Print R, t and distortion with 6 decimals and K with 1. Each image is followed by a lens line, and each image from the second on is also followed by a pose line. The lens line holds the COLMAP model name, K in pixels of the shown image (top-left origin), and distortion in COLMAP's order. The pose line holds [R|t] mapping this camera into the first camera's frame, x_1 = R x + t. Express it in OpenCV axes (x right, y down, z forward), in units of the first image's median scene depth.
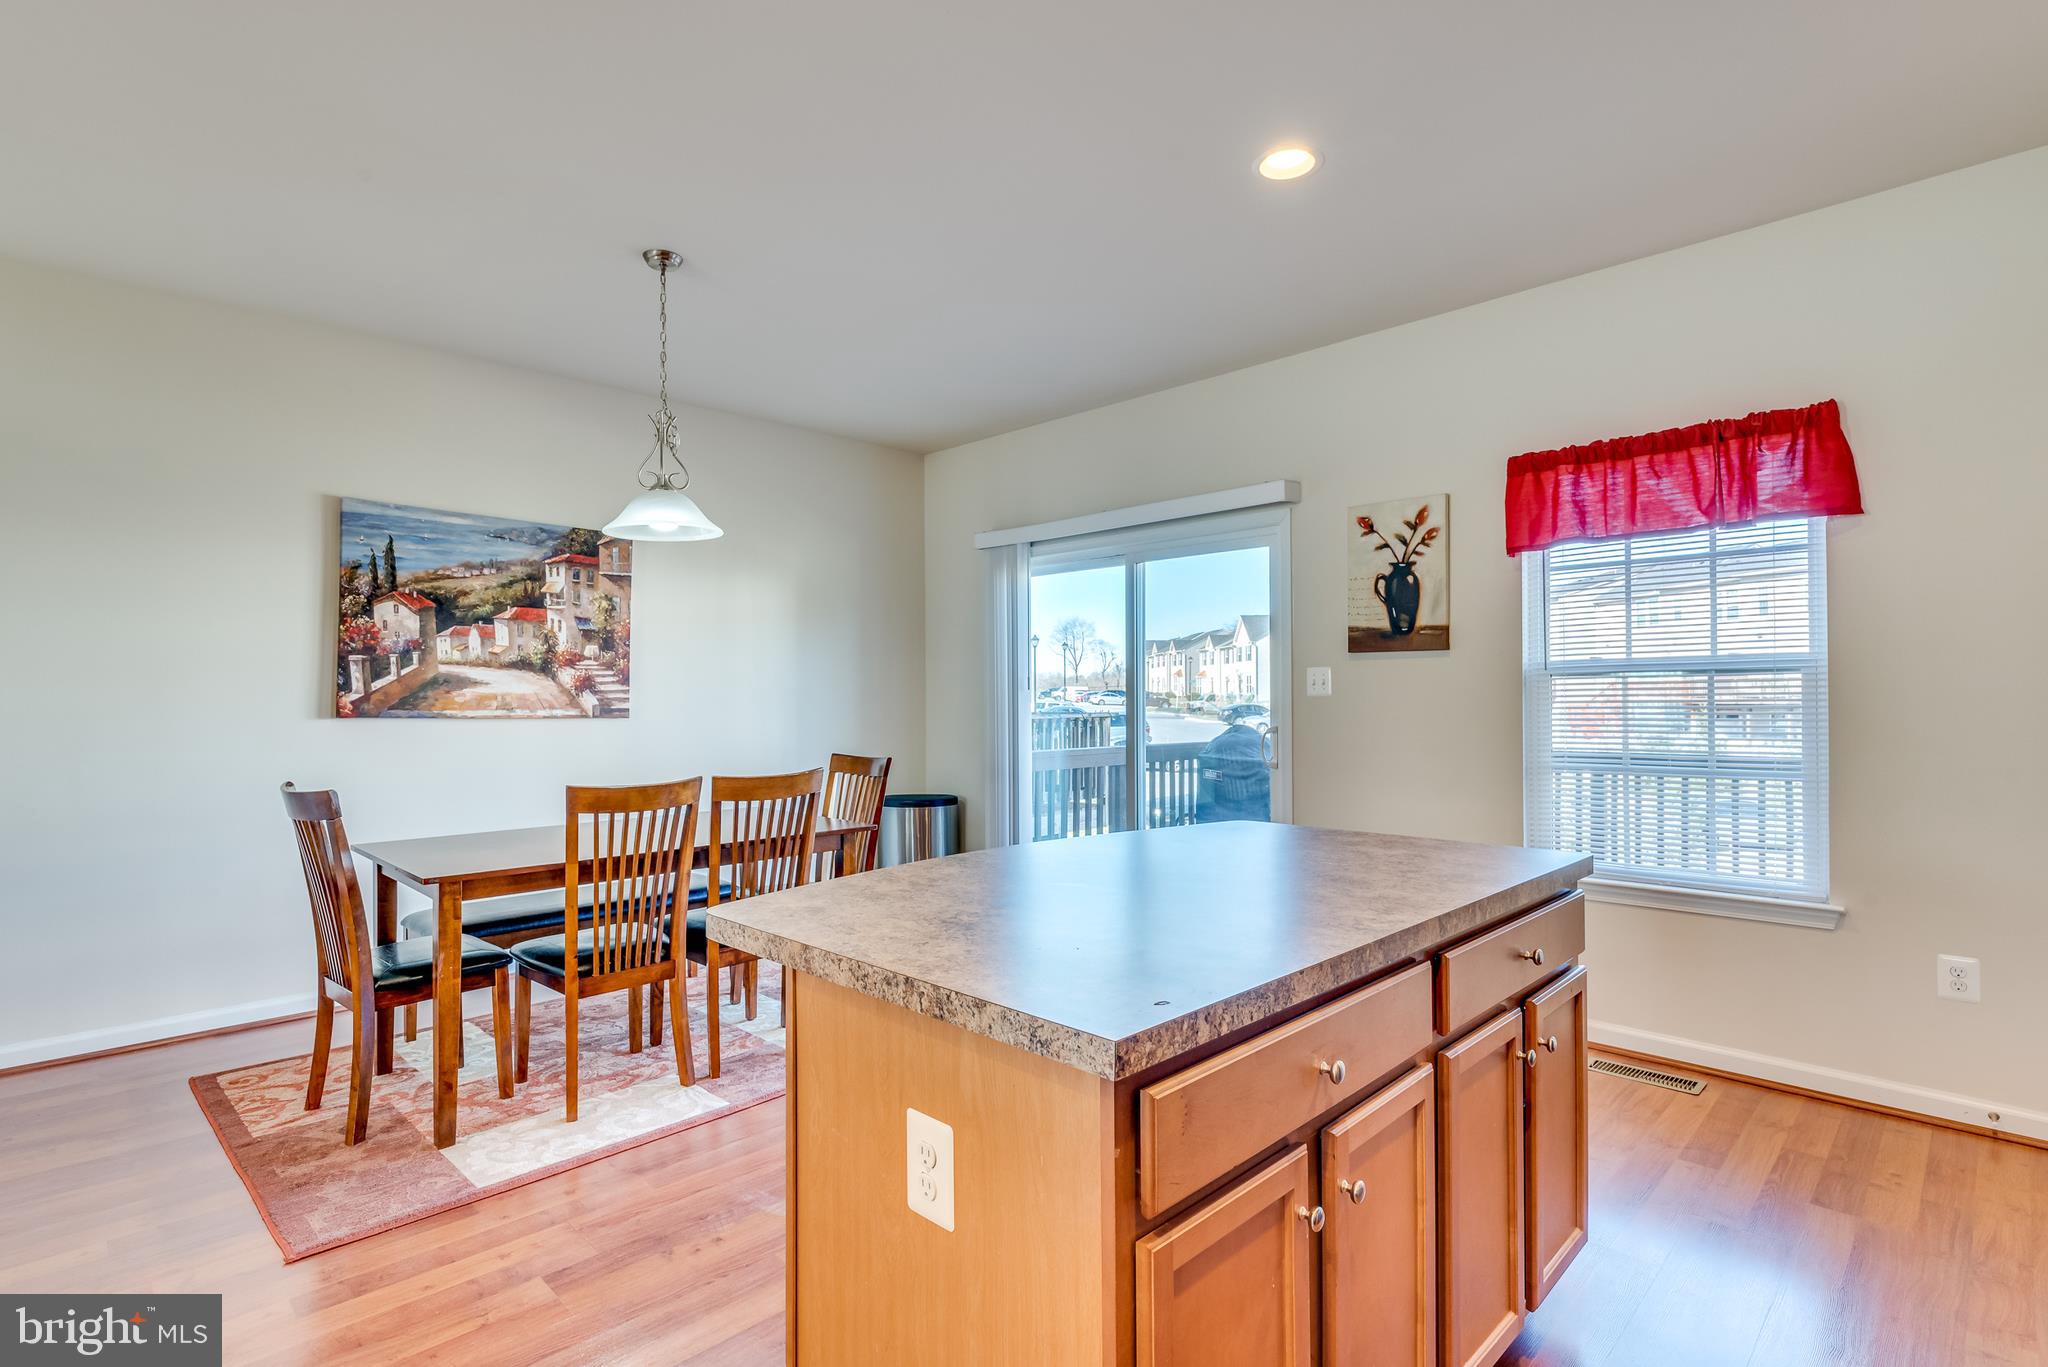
lens RADIAL K [[999.1, 0, 1019.1], [0, 999.1, 693.3], [0, 0, 1]] dist [-0.002740, -0.000256]
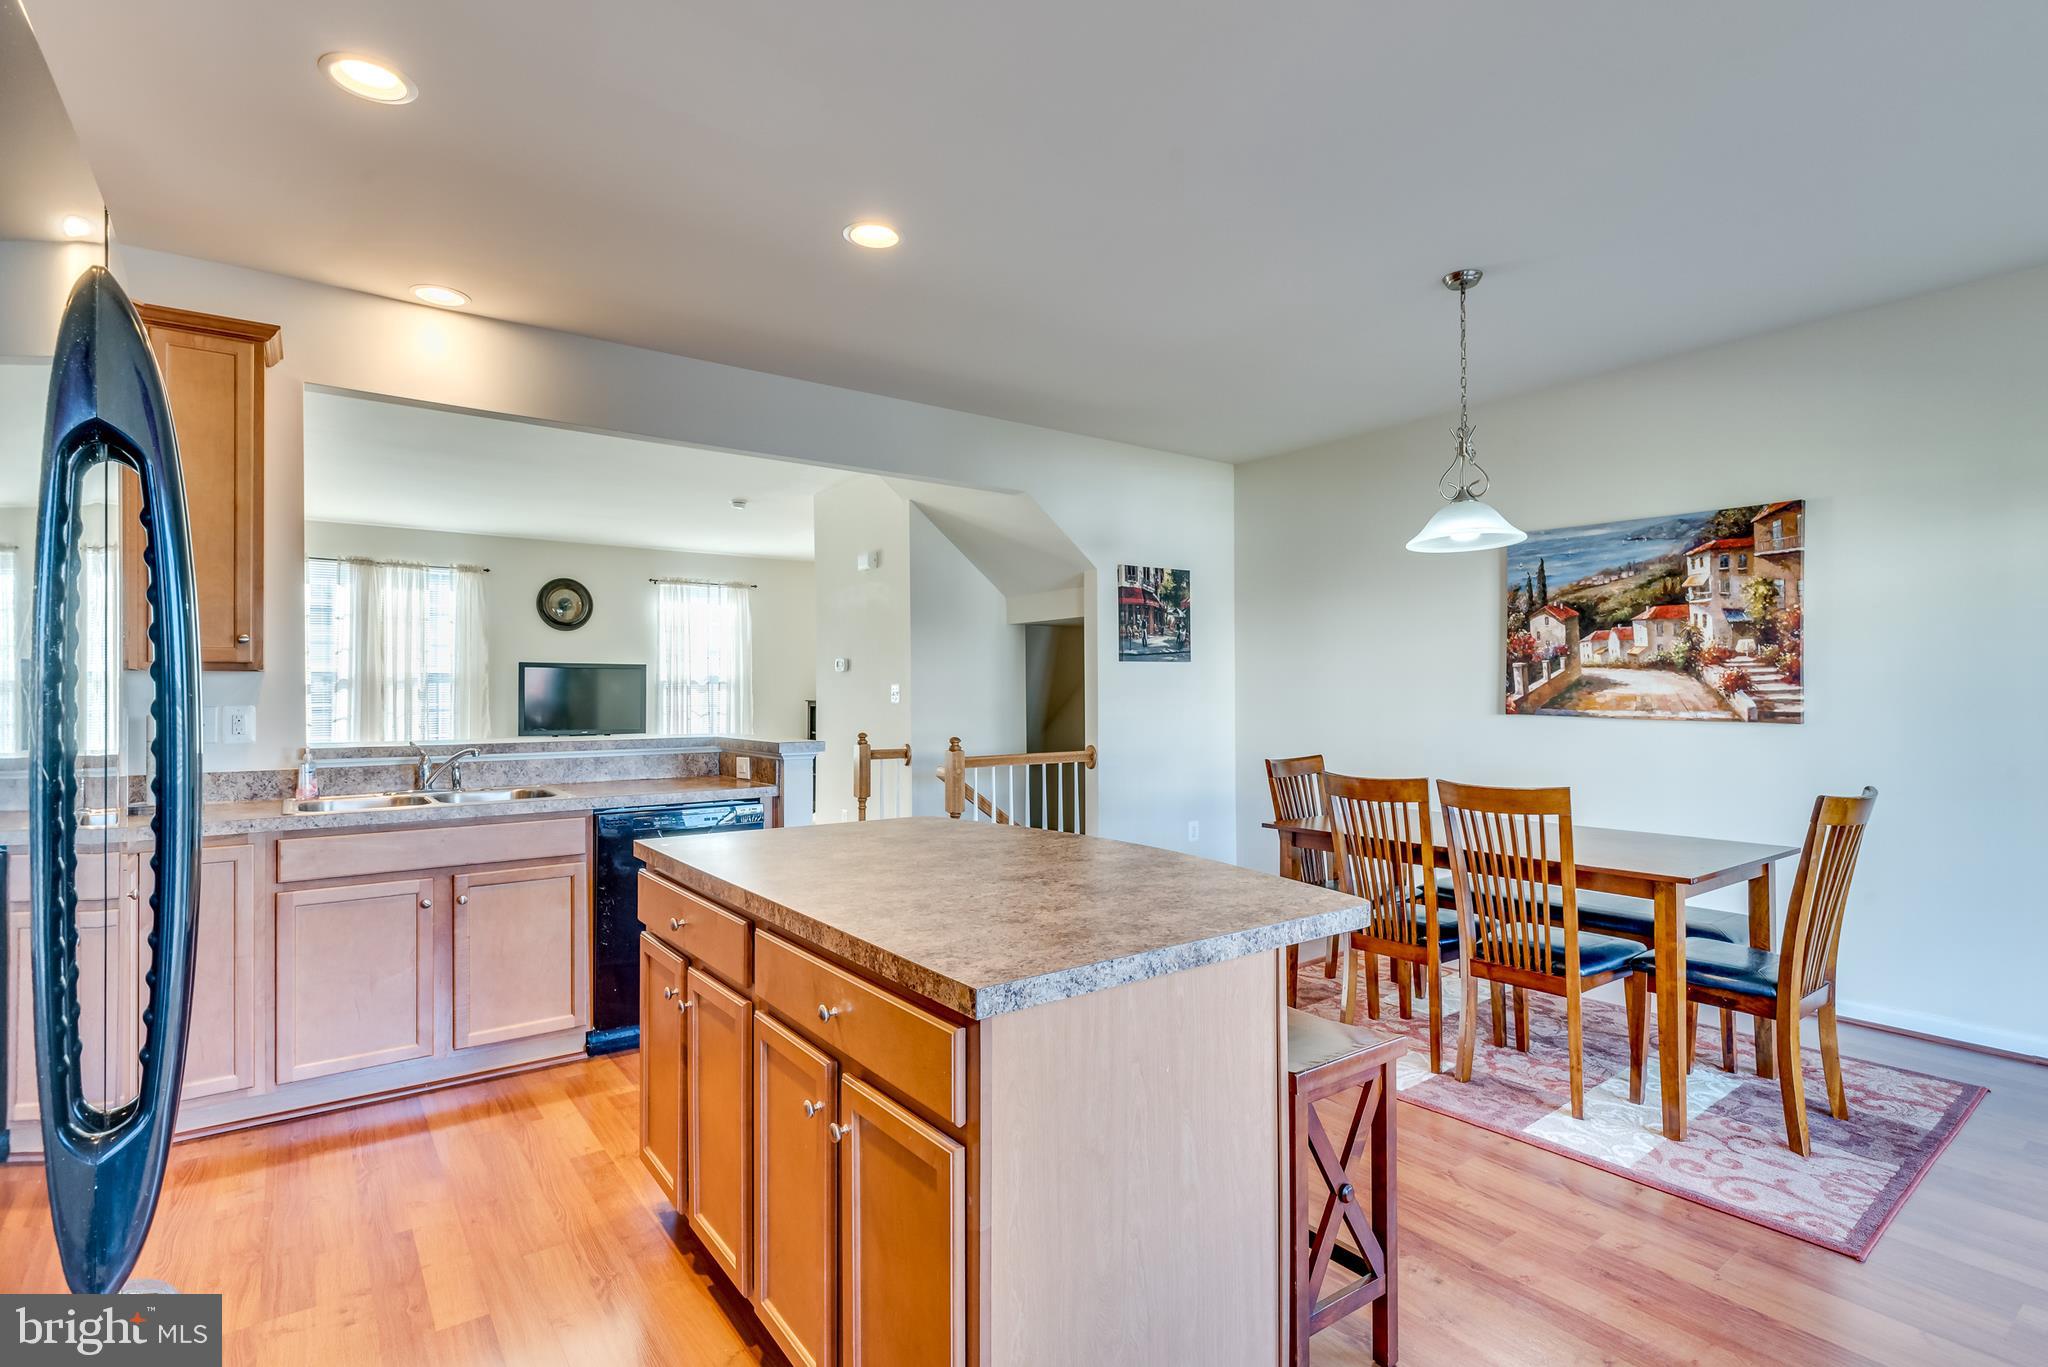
lens RADIAL K [[999.1, 0, 1019.2], [0, 999.1, 682.9], [0, 0, 1]] dist [-0.002740, -0.000256]
pose [[-0.156218, -0.006312, -0.987702, 0.568763], [0.006355, 0.999952, -0.007396, -0.007881], [0.987702, -0.007432, -0.156170, 0.542606]]
